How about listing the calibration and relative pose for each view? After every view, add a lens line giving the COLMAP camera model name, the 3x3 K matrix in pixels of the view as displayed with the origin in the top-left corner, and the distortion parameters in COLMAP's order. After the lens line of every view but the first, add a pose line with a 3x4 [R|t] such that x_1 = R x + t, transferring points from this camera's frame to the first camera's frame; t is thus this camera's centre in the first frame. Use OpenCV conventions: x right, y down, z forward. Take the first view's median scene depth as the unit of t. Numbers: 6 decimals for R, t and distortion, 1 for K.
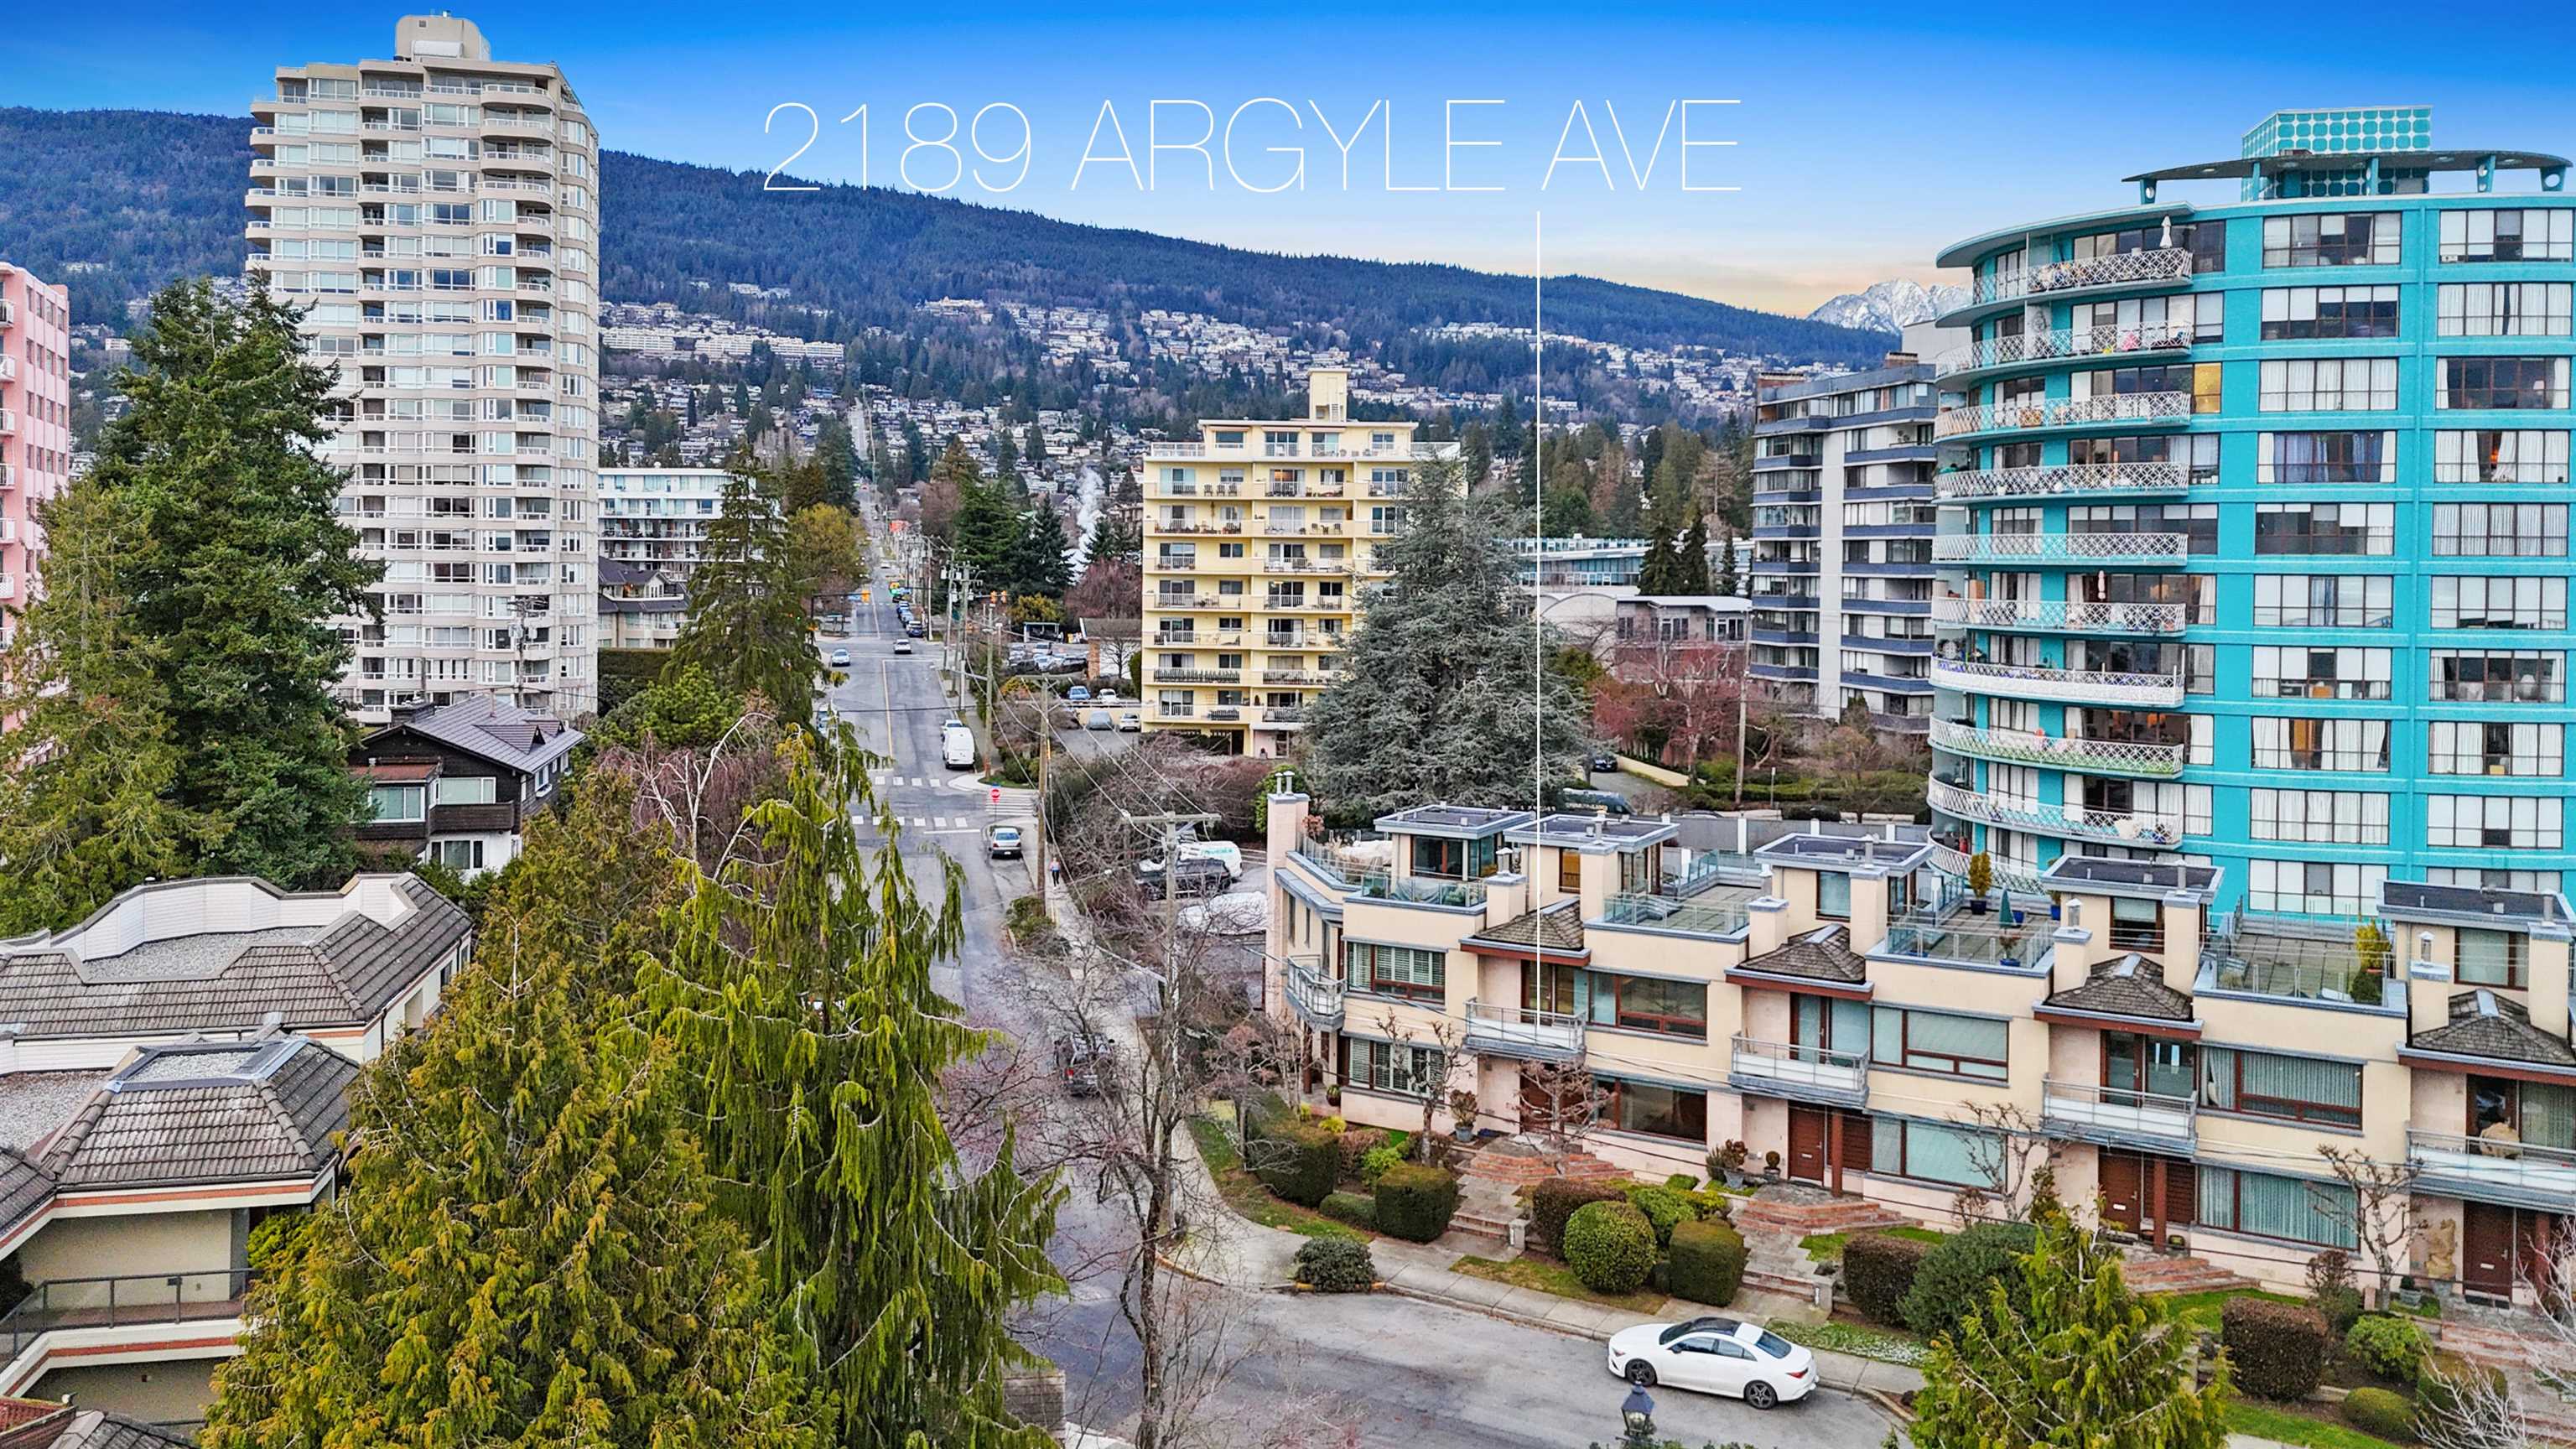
lens RADIAL K [[1868.6, 0, 1288.0], [0, 1868.6, 724.5], [0, 0, 1]] dist [0.063942, -0.030991]
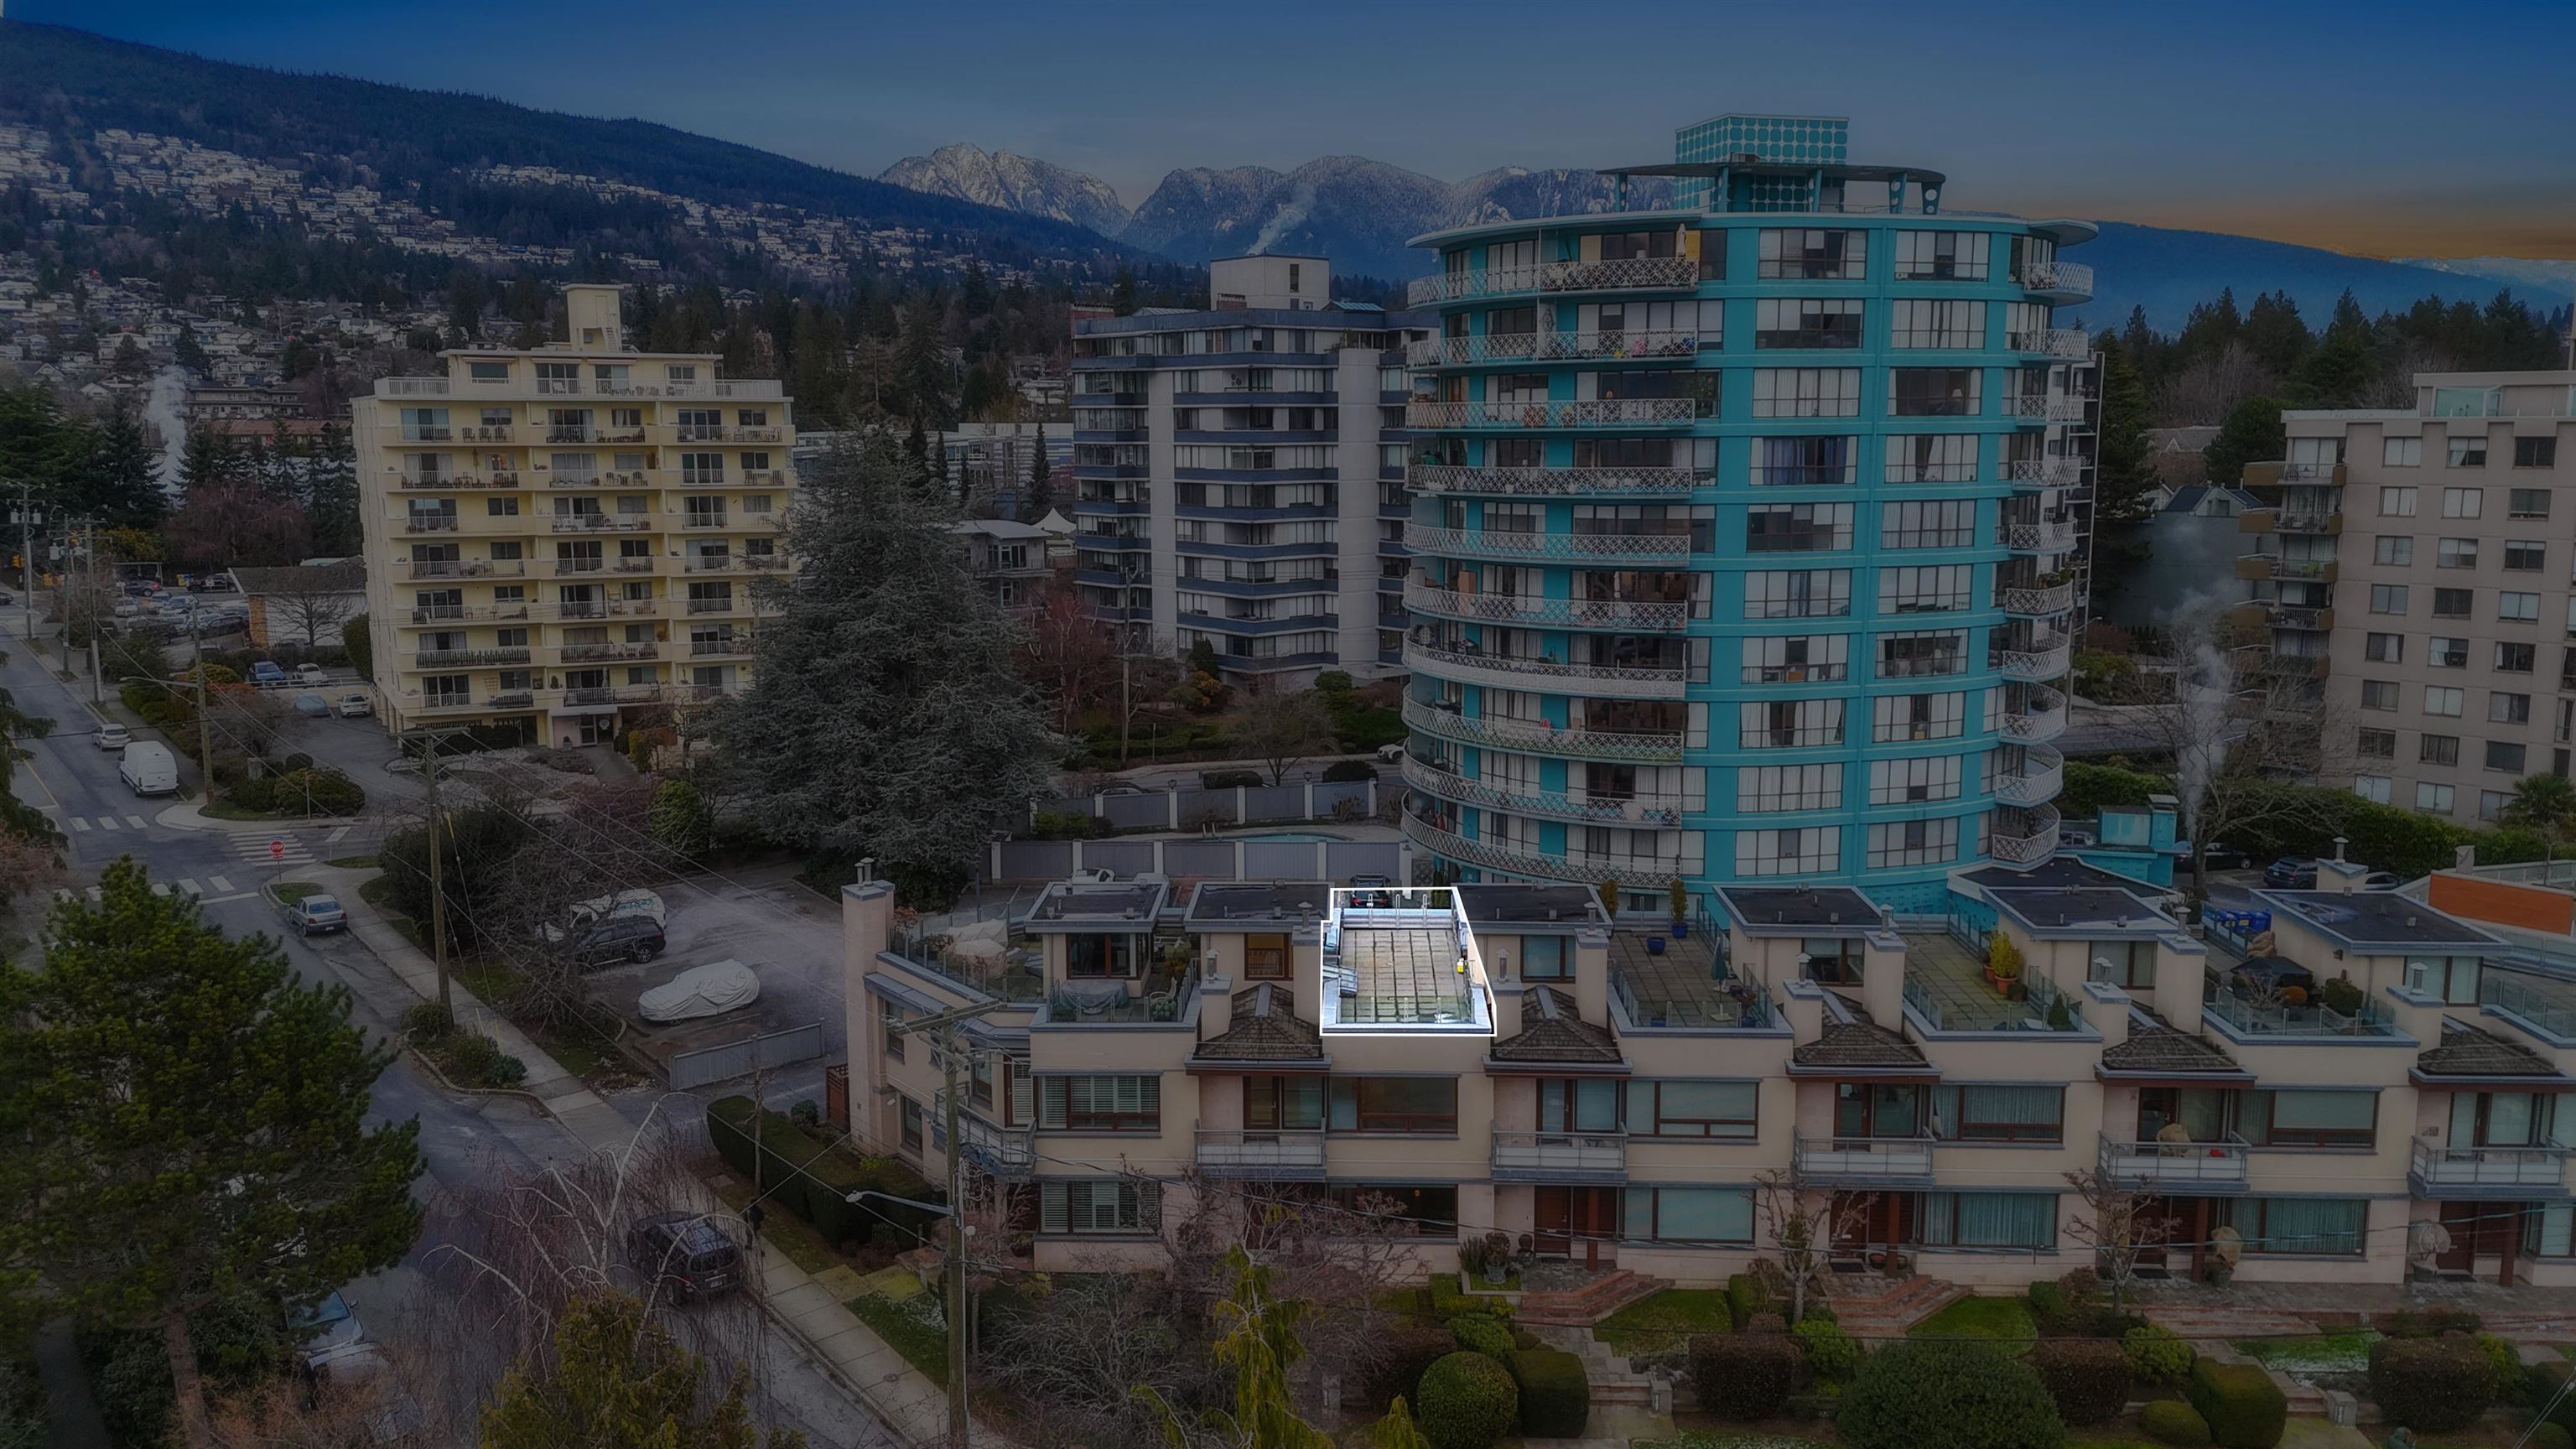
lens RADIAL K [[1825.9, 0, 1281.5], [0, 1825.9, 807.0], [0, 0, 1]] dist [0.139240, -0.171811]
pose [[0.896603, -0.103685, 0.430527, -0.180245], [0.054677, 0.990684, 0.124719, -0.087821], [-0.439447, -0.088283, 0.893919, 0.164916]]
